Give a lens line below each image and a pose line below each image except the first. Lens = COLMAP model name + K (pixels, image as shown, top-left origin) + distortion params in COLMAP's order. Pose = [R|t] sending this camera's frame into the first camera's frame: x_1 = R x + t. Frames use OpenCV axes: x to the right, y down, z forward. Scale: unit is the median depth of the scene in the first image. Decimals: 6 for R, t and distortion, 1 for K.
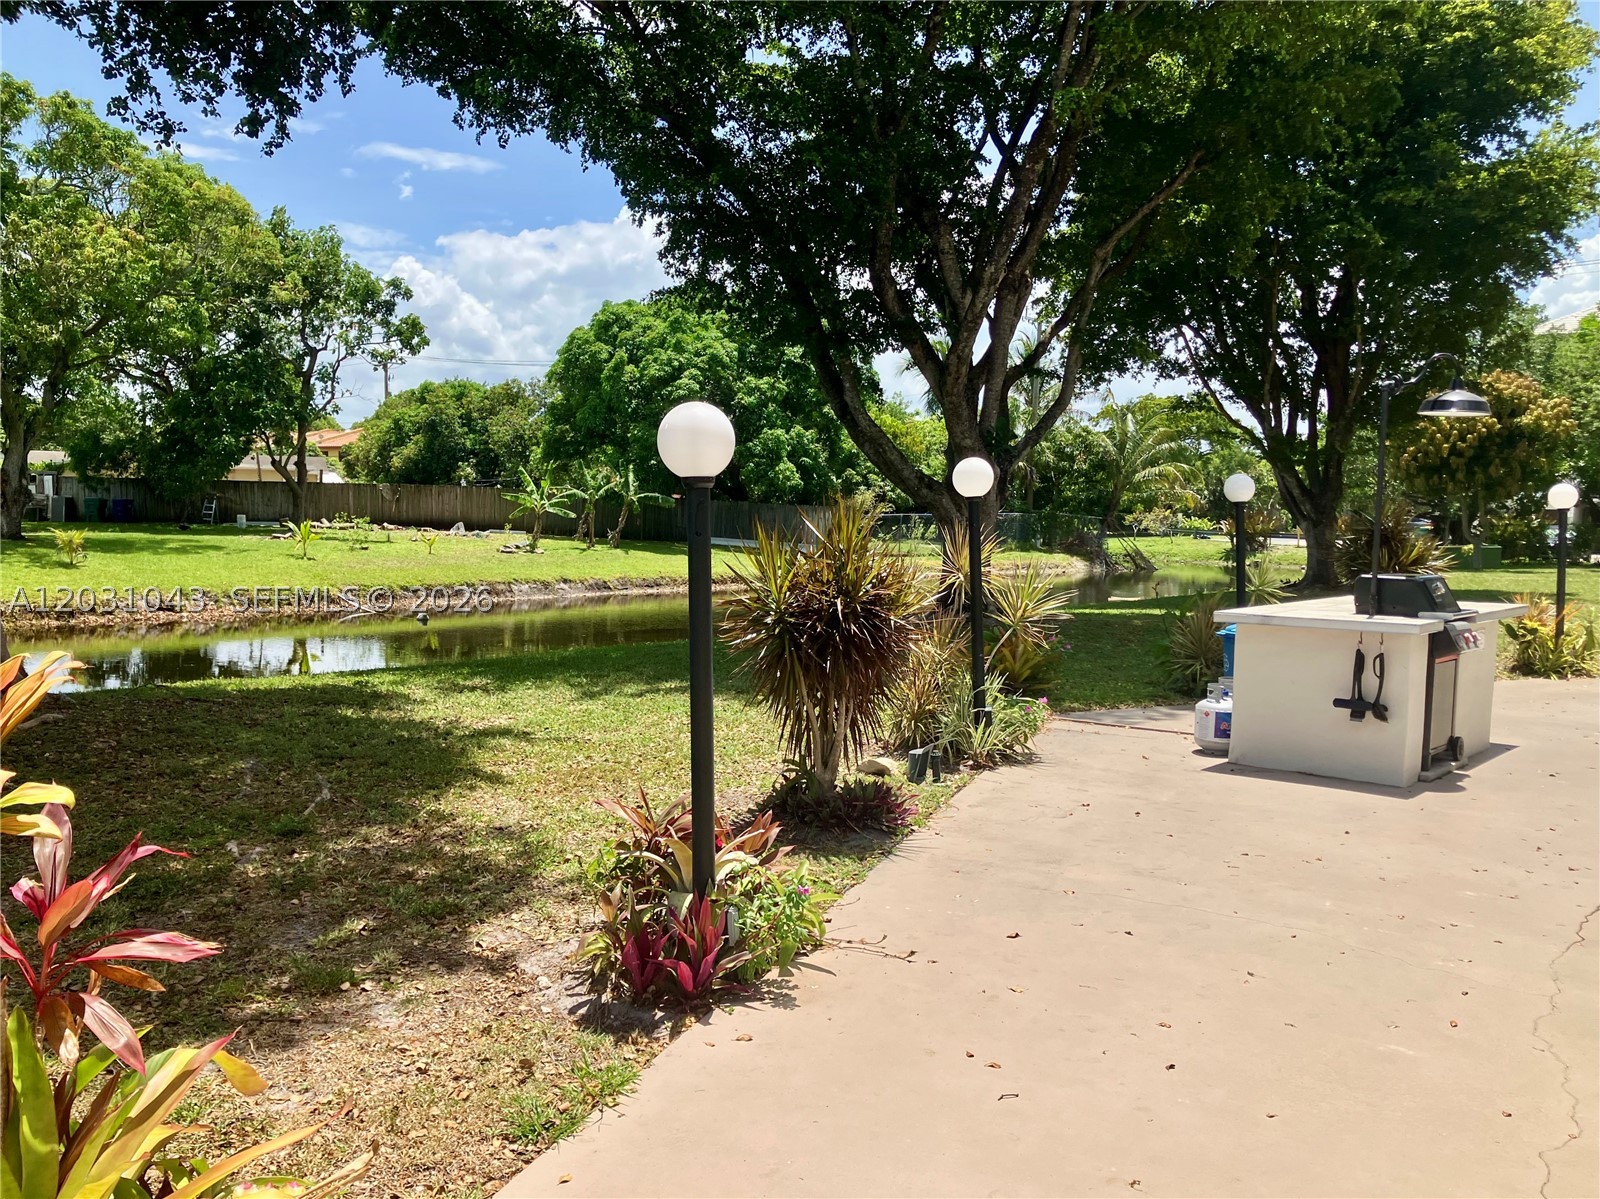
lens RADIAL K [[1334.3, 0, 806.6], [0, 1334.3, 607.6], [0, 0, 1]] dist [0.062238, -0.098520]
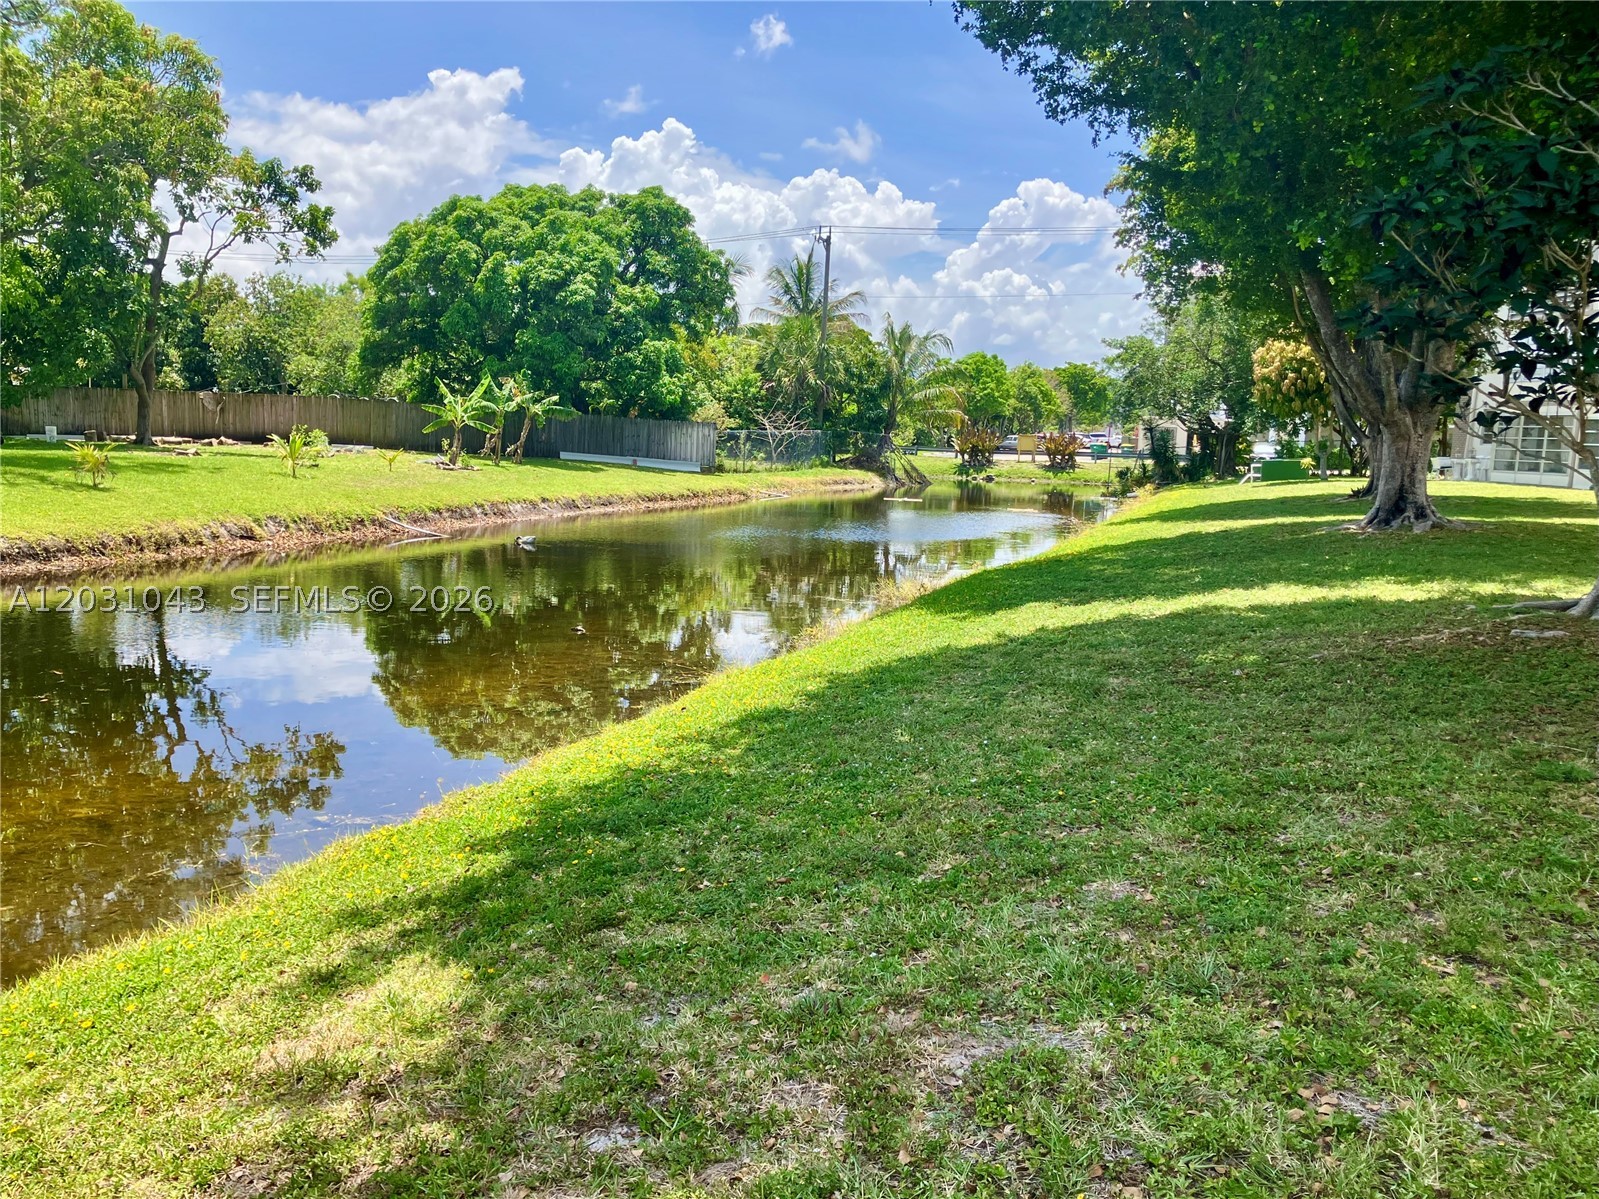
lens RADIAL K [[1333.4, 0, 800.6], [0, 1333.4, 594.2], [0, 0, 1]] dist [0.062238, -0.098520]
pose [[0.950731, -0.032462, 0.308313, -0.237510], [0.016204, 0.998347, 0.055147, -0.002281], [-0.309593, -0.047434, 0.949685, 0.042754]]
